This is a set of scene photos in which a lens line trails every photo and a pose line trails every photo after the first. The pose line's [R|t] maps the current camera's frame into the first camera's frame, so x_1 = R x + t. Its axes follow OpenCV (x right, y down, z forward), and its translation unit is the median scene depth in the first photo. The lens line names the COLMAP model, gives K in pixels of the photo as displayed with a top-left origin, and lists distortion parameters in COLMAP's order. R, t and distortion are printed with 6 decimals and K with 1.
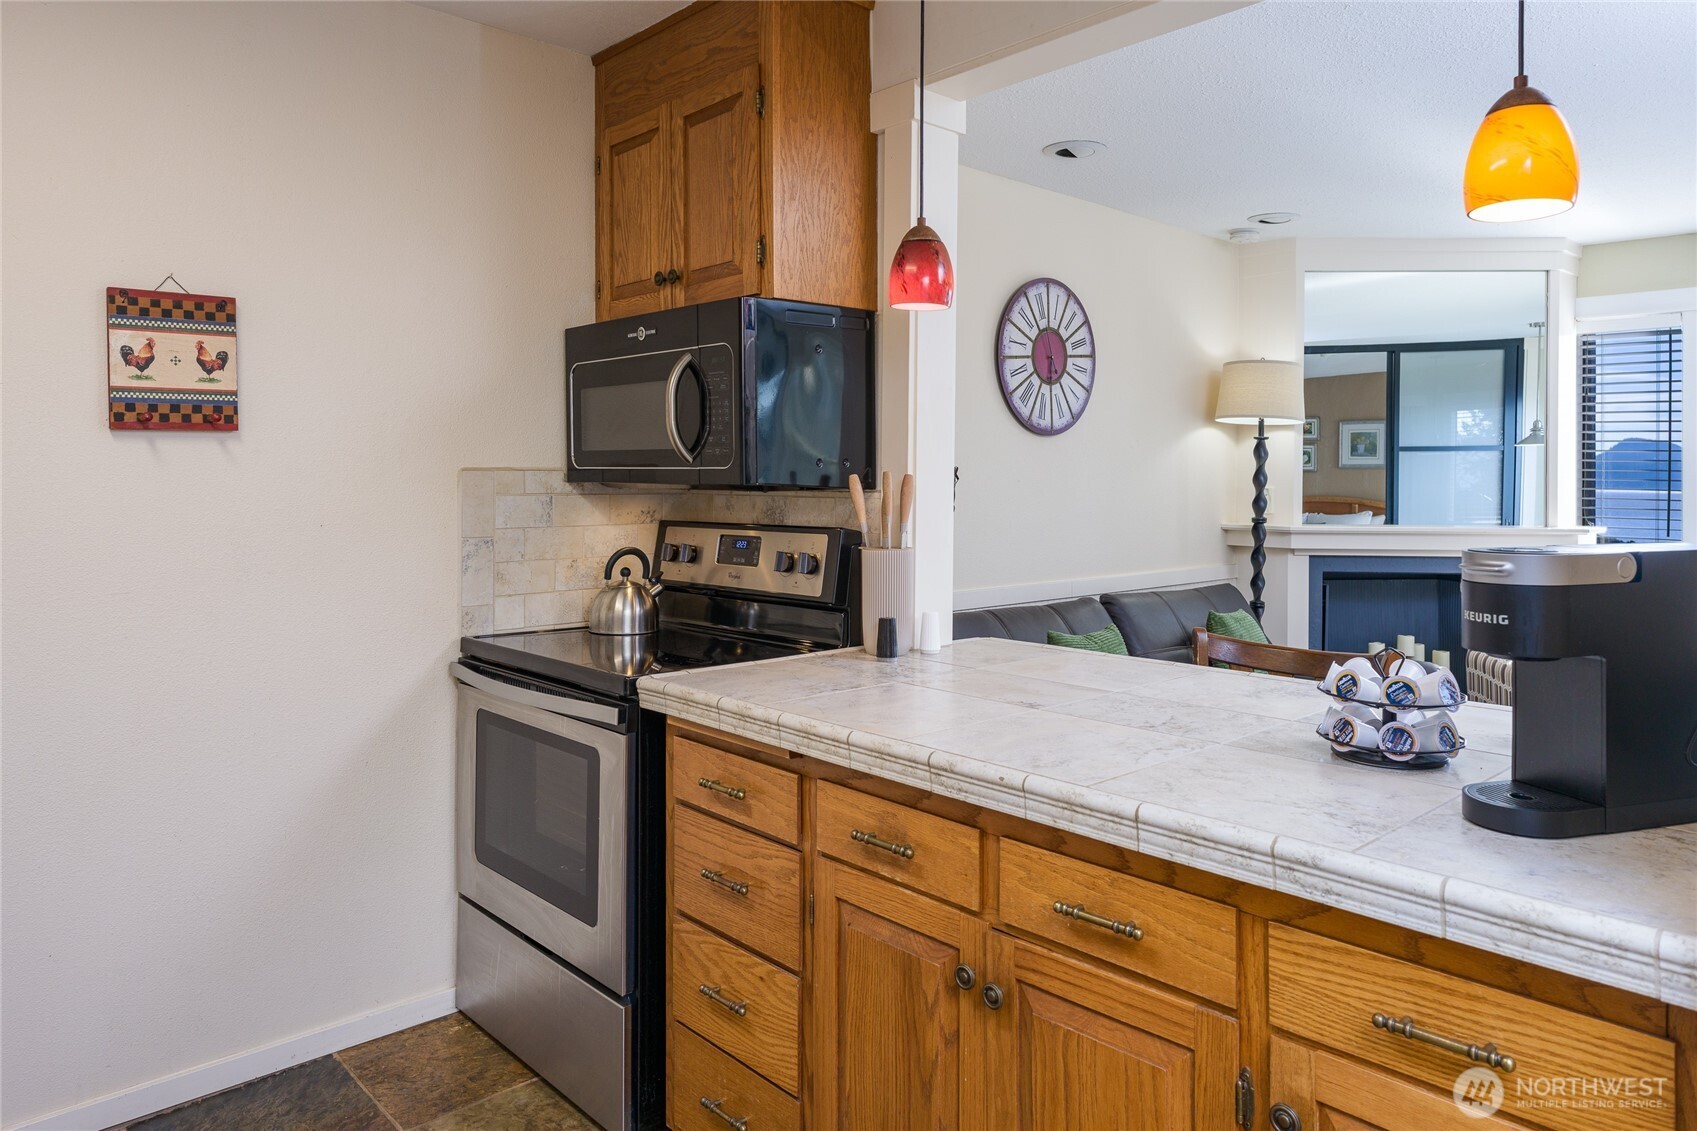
lens RADIAL K [[1114.4, 0, 850.6], [0, 1114.4, 489.8], [0, 0, 1]] dist [0.000760, 0.000831]
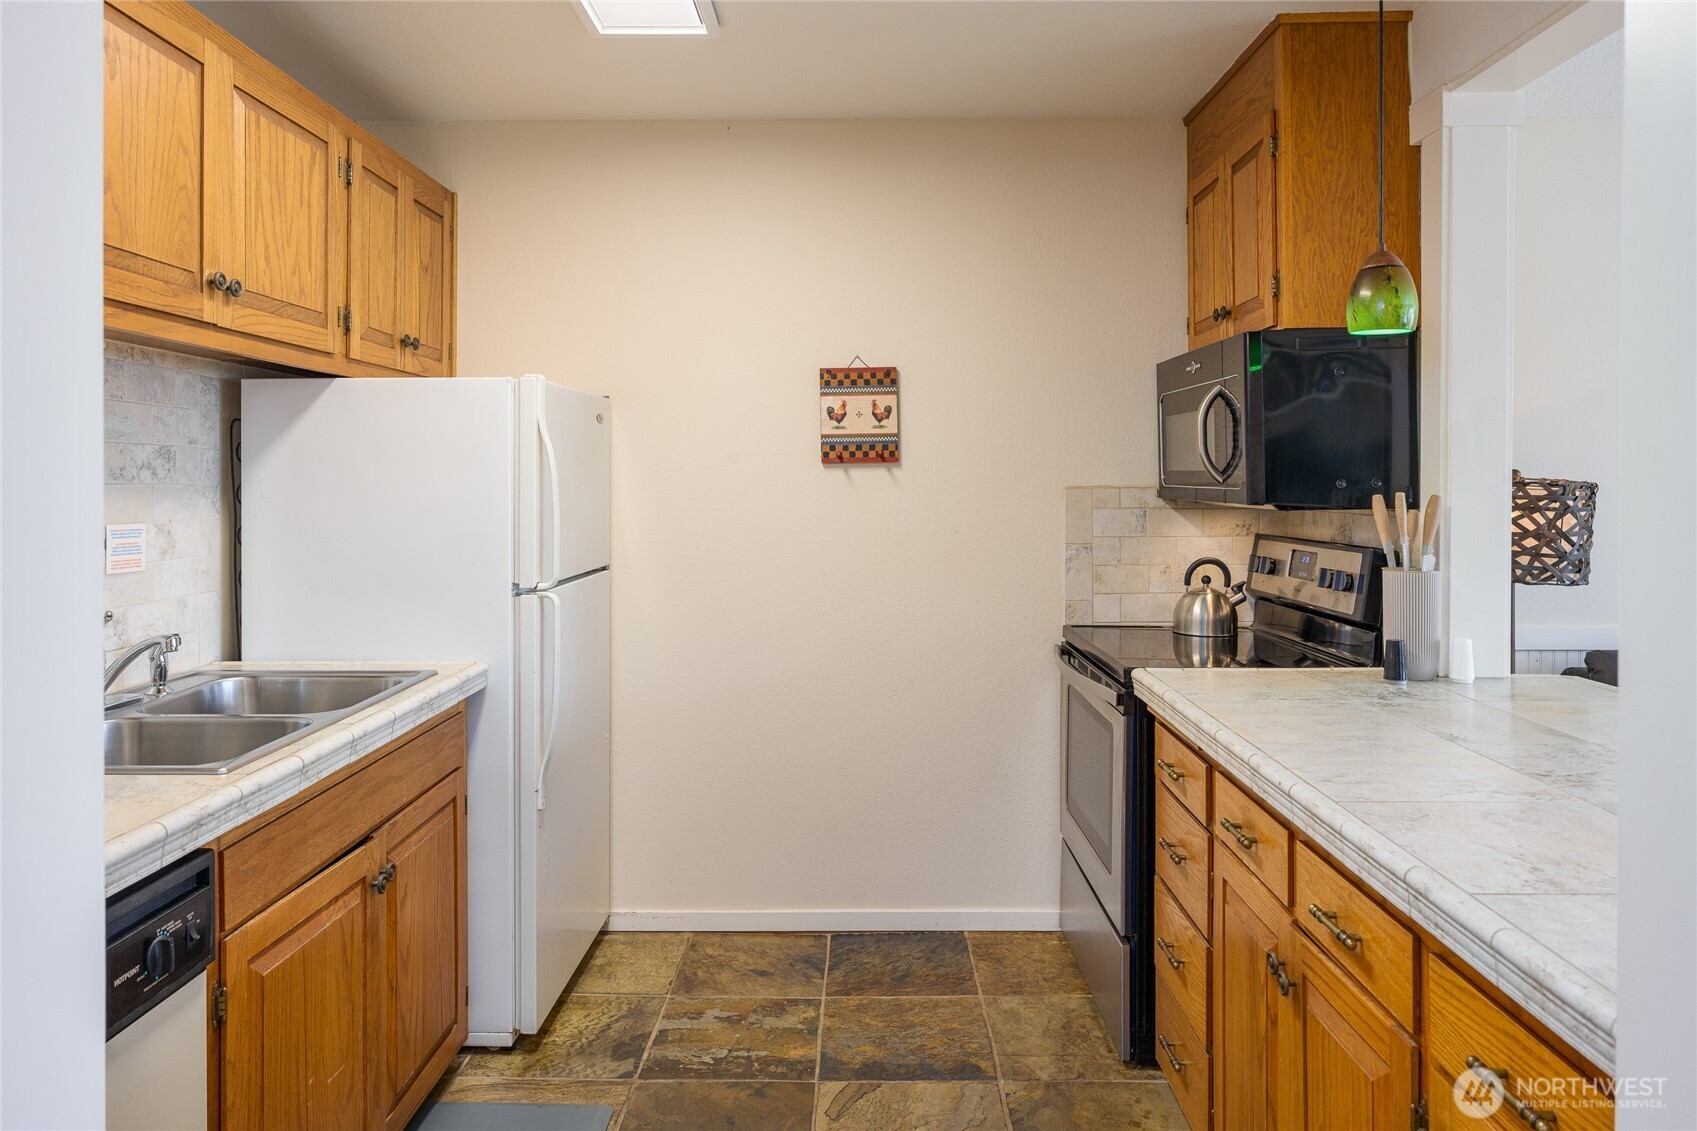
lens RADIAL K [[1114.4, 0, 850.6], [0, 1114.4, 489.8], [0, 0, 1]] dist [0.000760, 0.000831]
pose [[0.725814, 0.002468, -0.687886, 0.349109], [-0.002787, 0.999996, 0.000648, -0.017582], [0.687885, 0.001447, 0.725818, -0.052014]]
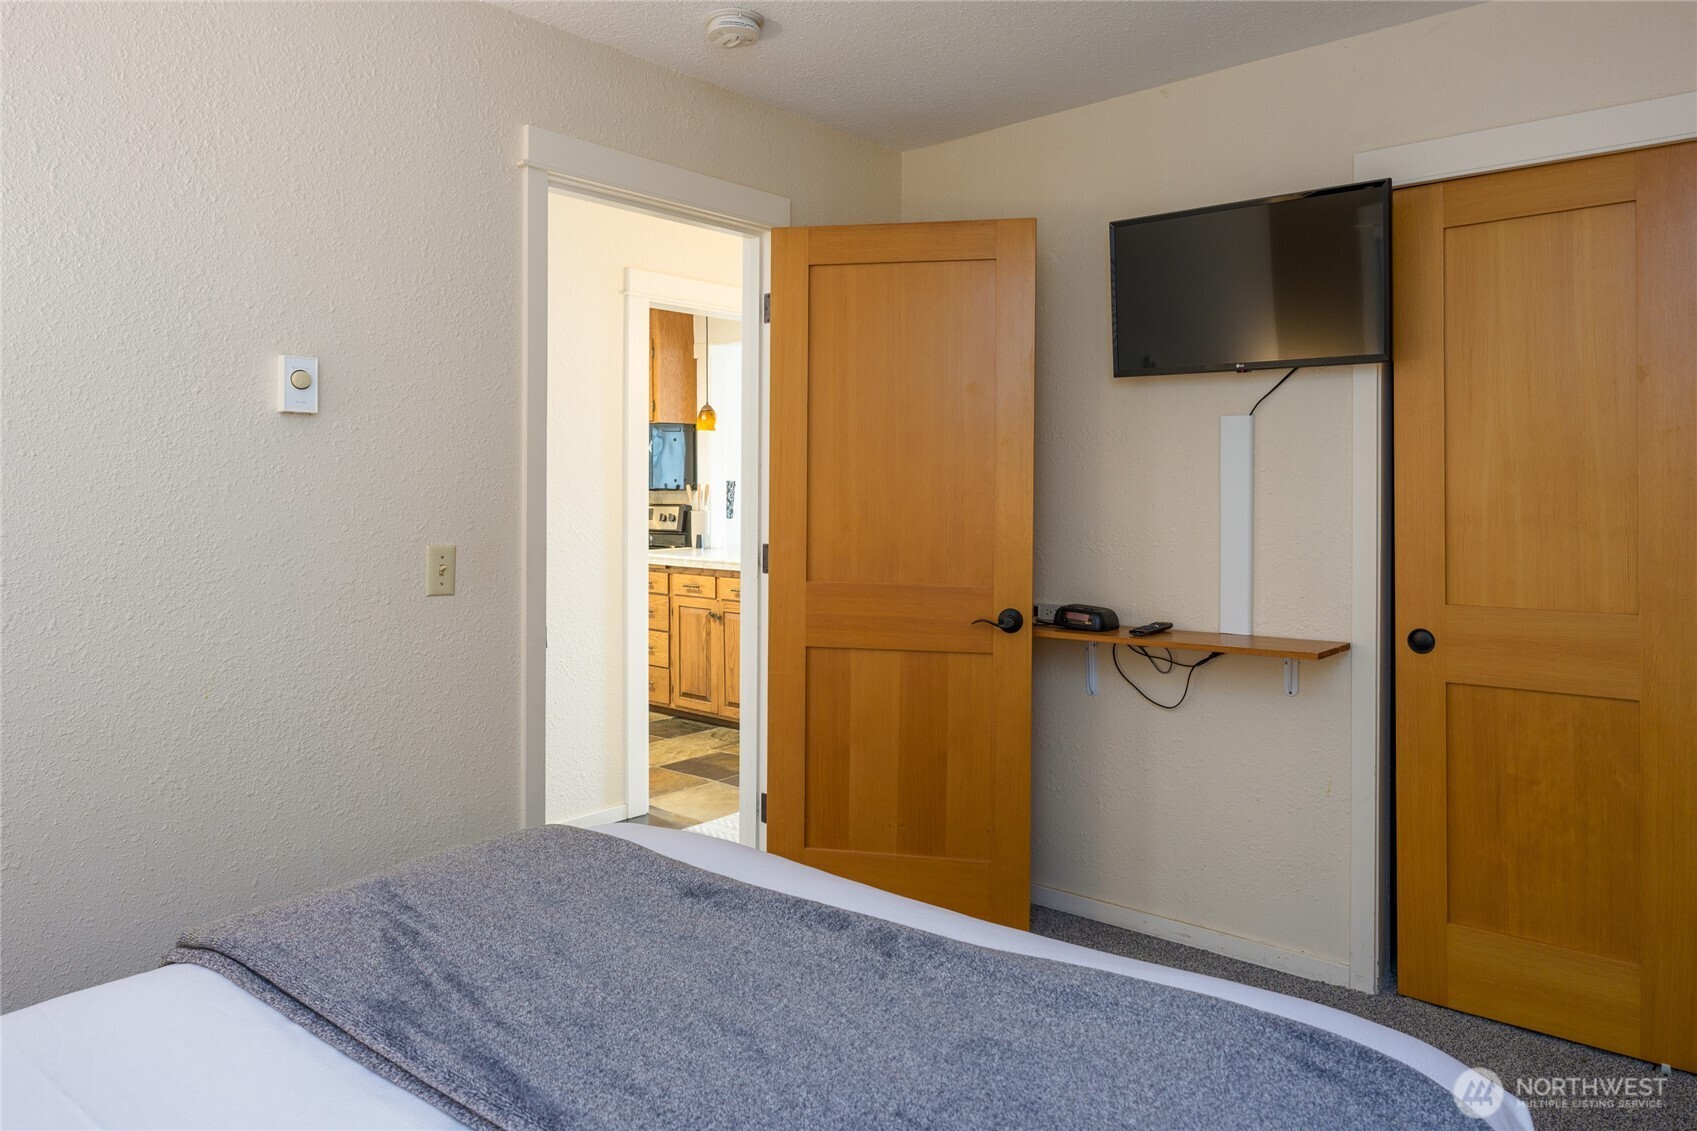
lens RADIAL K [[1114.4, 0, 850.6], [0, 1114.4, 489.8], [0, 0, 1]] dist [0.000760, 0.000831]
pose [[0.993548, -0.001866, 0.113399, 0.090599], [0.003591, 0.999881, -0.015006, 0.041805], [-0.113358, 0.015317, 0.993436, -1.819193]]
